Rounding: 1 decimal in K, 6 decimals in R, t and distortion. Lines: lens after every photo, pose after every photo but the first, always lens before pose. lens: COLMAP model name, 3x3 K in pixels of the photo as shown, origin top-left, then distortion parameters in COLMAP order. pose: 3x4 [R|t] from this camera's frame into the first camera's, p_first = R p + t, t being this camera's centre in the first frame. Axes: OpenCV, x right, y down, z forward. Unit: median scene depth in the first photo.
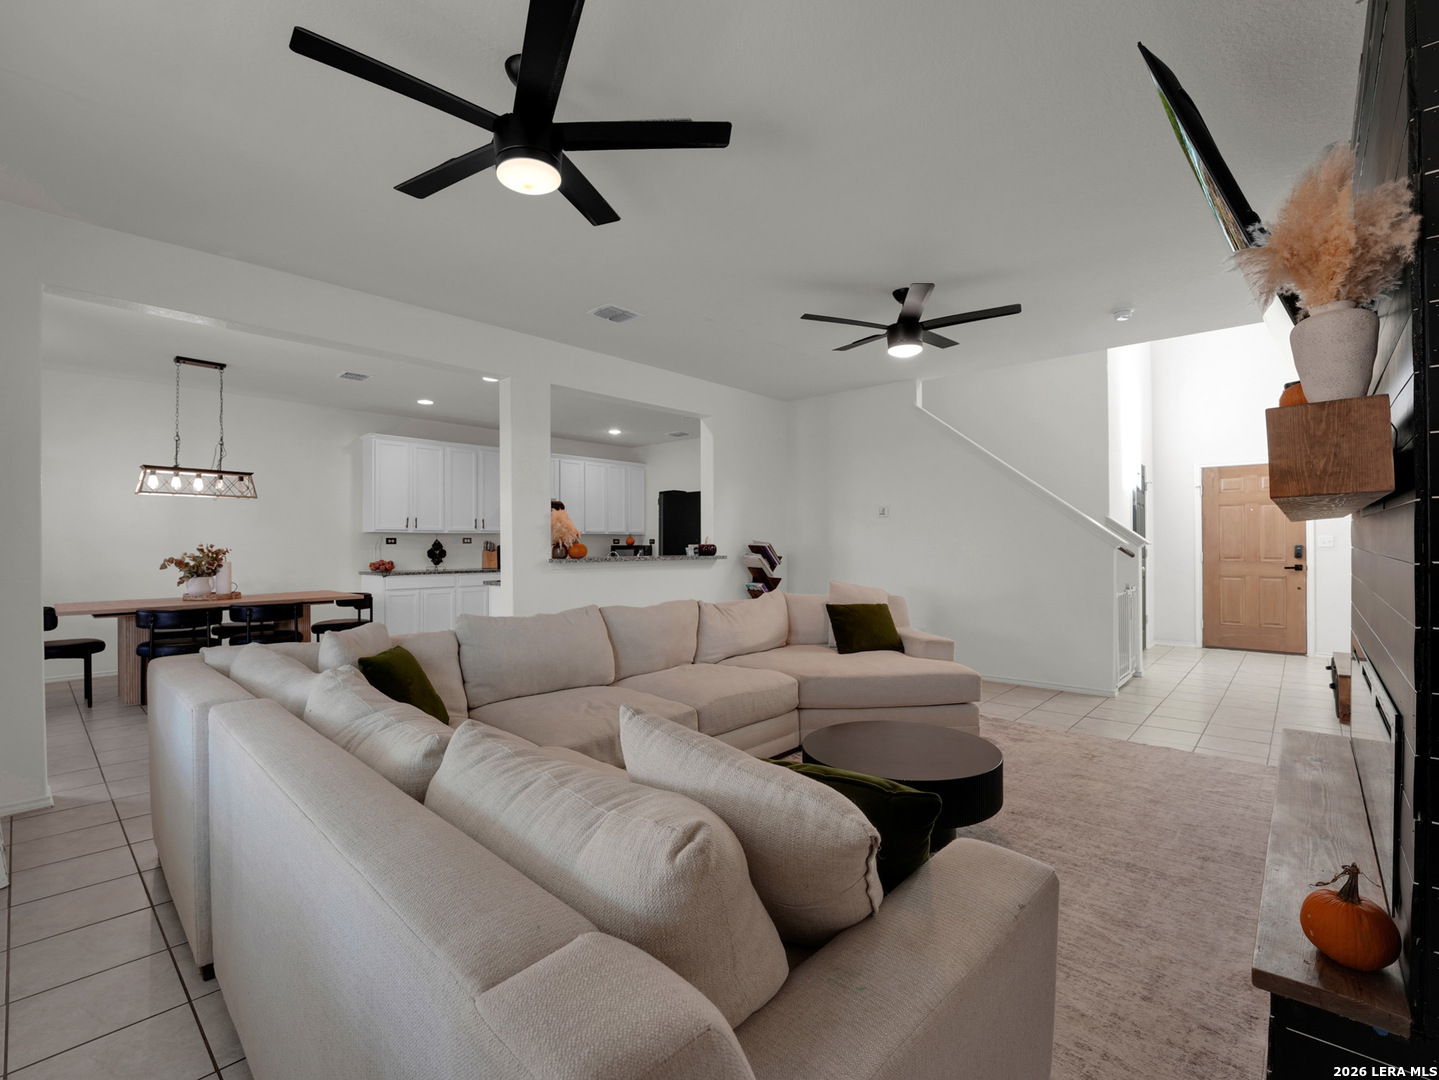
lens RADIAL K [[657.7, 0, 717.5], [0, 657.7, 544.0], [0, 0, 1]] dist [-0.026248, 0.000112]
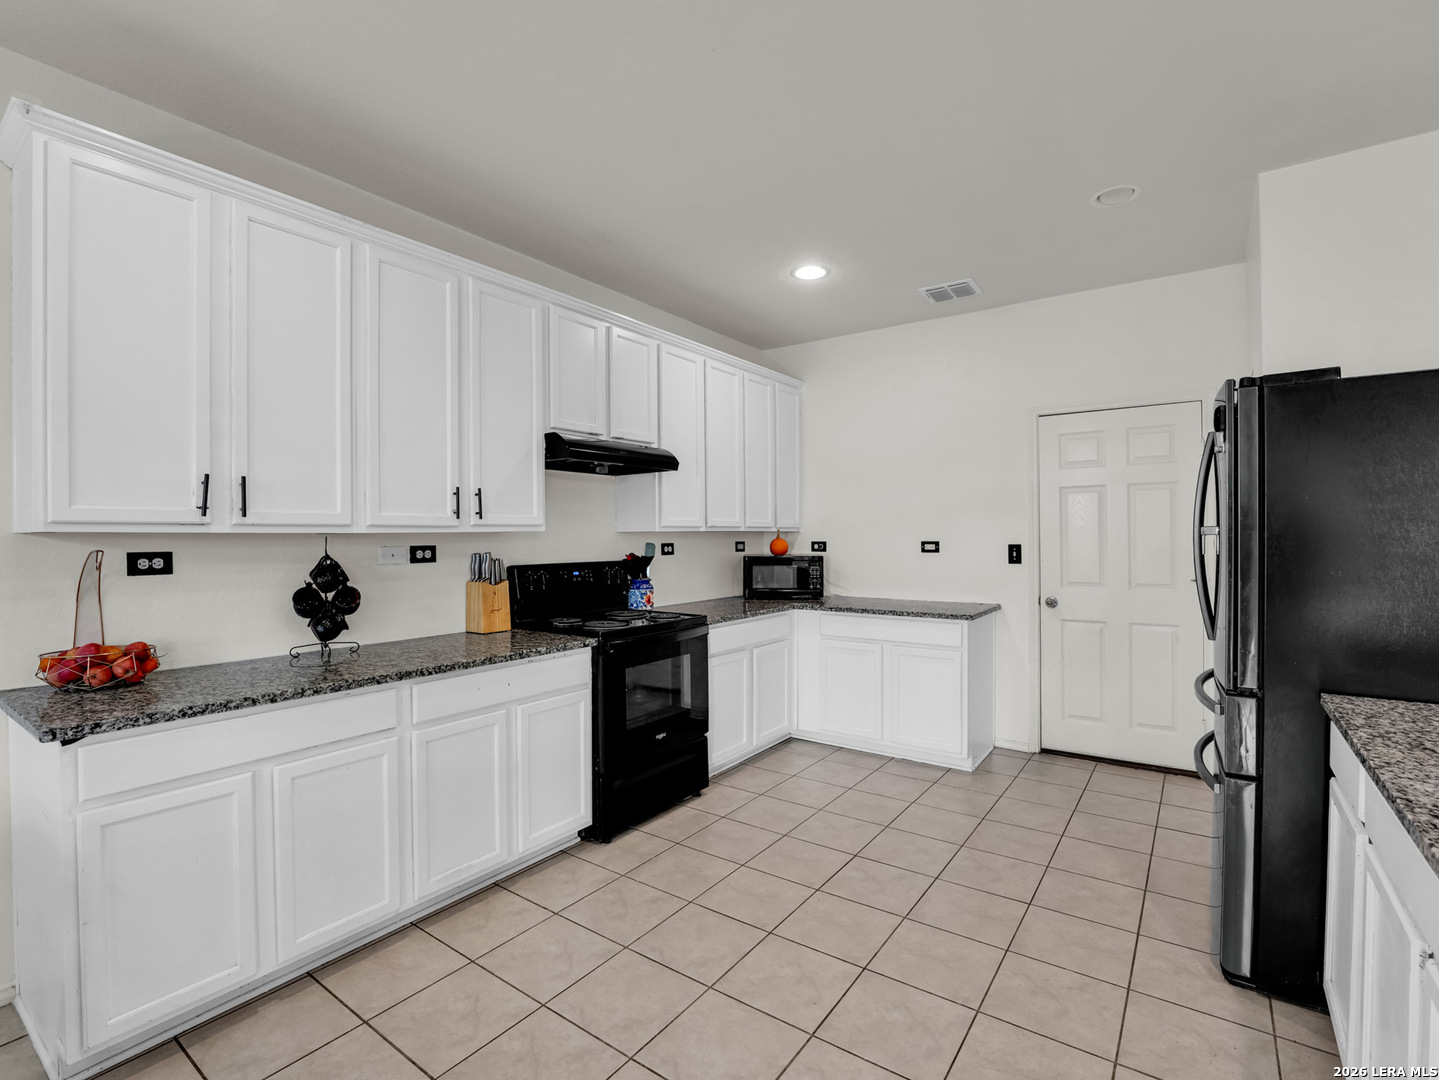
lens RADIAL K [[668.9, 0, 722.1], [0, 668.9, 536.7], [0, 0, 1]] dist [-0.021725, -0.000062]
pose [[0.992151, -0.003773, 0.124992, -0.303080], [0.003460, 0.999990, 0.002720, -0.016056], [-0.125001, -0.002266, 0.992154, 0.712724]]
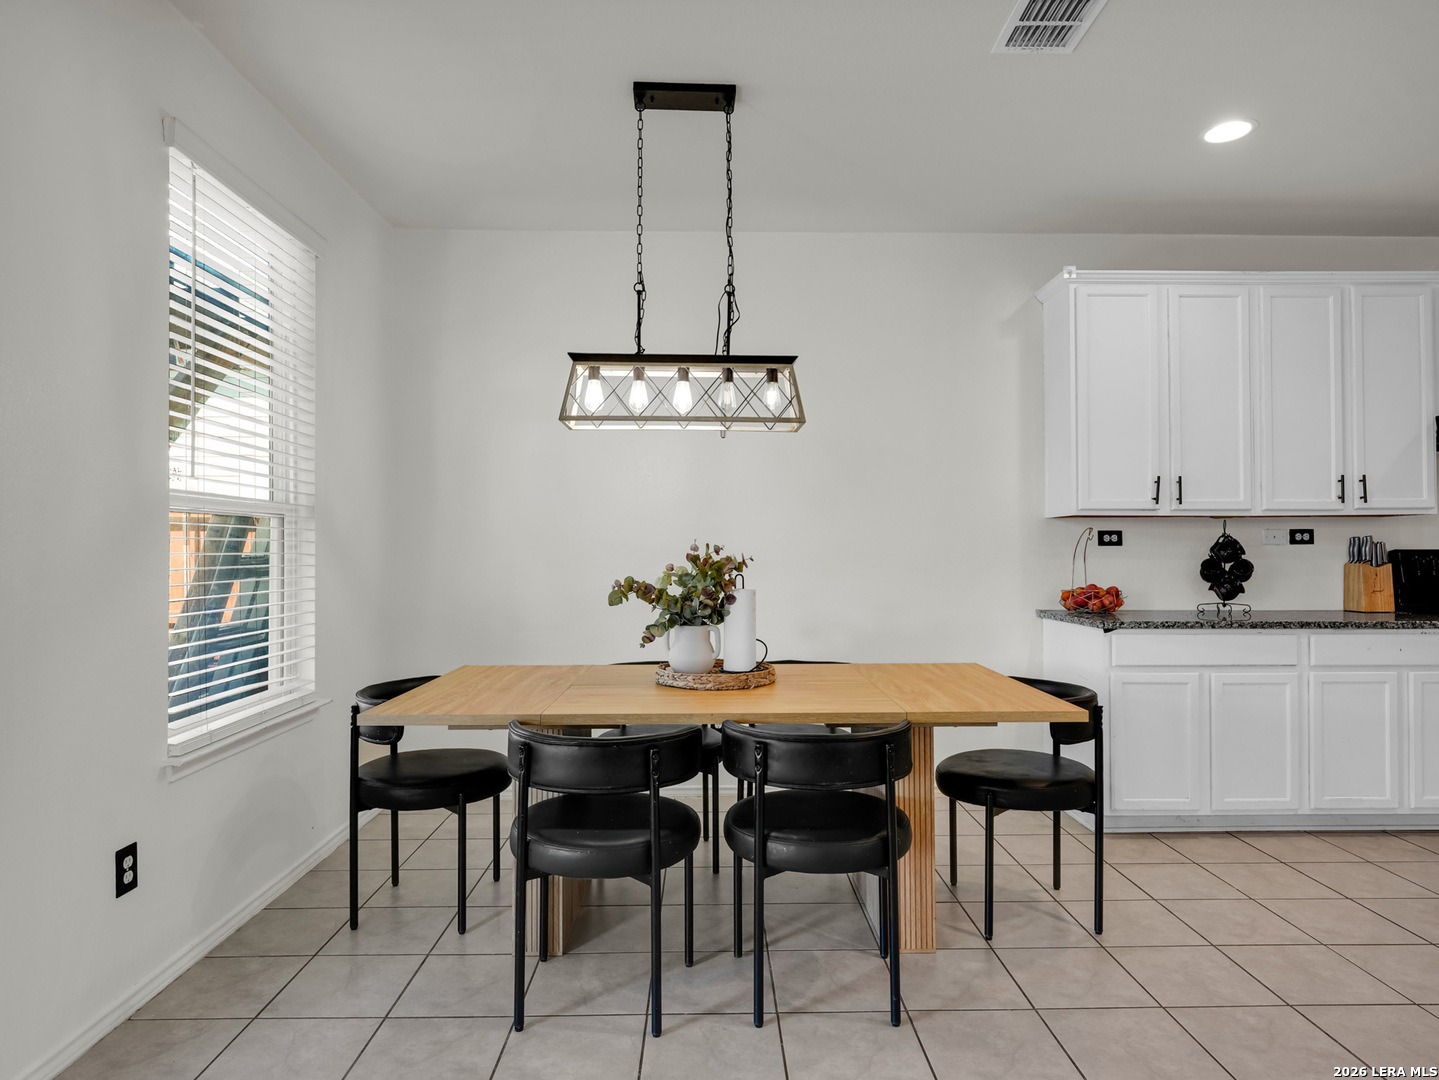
lens RADIAL K [[856.3, 0, 719.4], [0, 856.3, 537.3], [0, 0, 1]] dist [-0.007080, -0.001143]
pose [[0.689173, -0.008729, -0.724545, -0.285320], [-0.000040, 0.999927, -0.012084, 0.001425], [0.724597, 0.008357, 0.689122, 0.461190]]
